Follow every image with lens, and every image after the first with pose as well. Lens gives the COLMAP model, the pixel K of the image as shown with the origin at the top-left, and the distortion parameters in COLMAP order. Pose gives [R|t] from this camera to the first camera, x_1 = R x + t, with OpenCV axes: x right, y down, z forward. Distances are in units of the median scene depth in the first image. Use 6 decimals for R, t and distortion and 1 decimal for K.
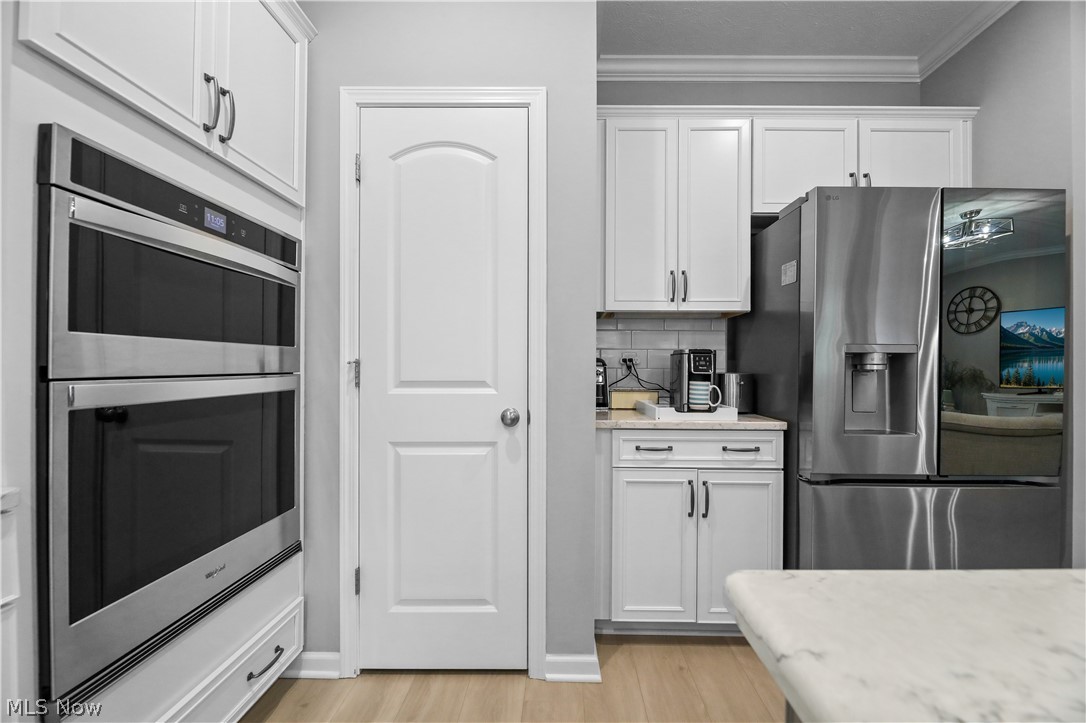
lens RADIAL K [[444.1, 0, 545.1], [0, 444.1, 366.4], [0, 0, 1]] dist [-0.002732, -0.001842]
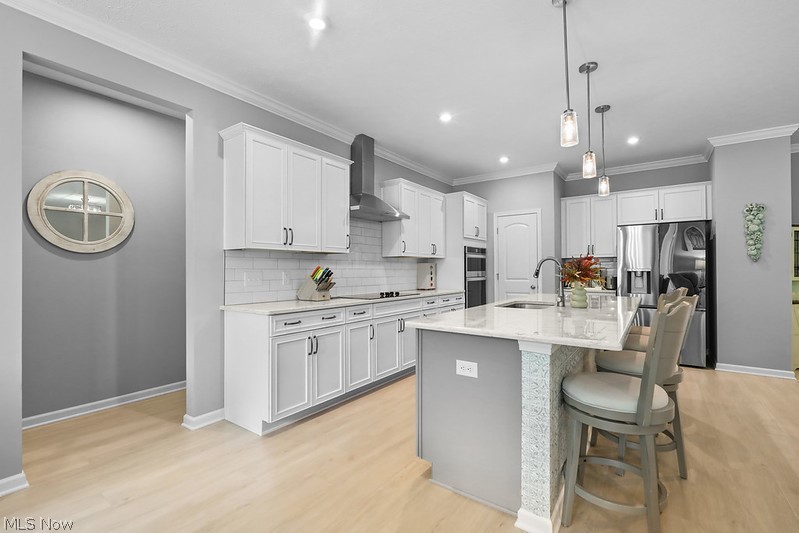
lens RADIAL K [[358.4, 0, 404.0], [0, 358.4, 266.1], [0, 0, 1]] dist [-0.001121, 0.000395]
pose [[0.844761, -0.017457, -0.534859, 0.708457], [0.009656, 0.999802, -0.017380, -0.035999], [0.535056, 0.009517, 0.844763, -2.551772]]
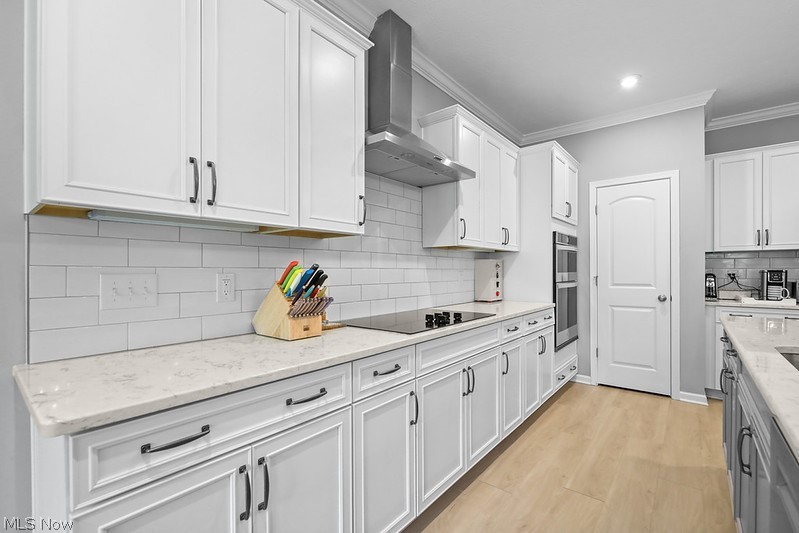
lens RADIAL K [[358.4, 0, 398.7], [0, 358.4, 273.6], [0, 0, 1]] dist [-0.001121, 0.000395]
pose [[0.803285, -0.003811, -0.595583, -0.067791], [0.006265, 0.999978, 0.002052, -0.043874], [0.595562, -0.005380, 0.803291, -1.630539]]
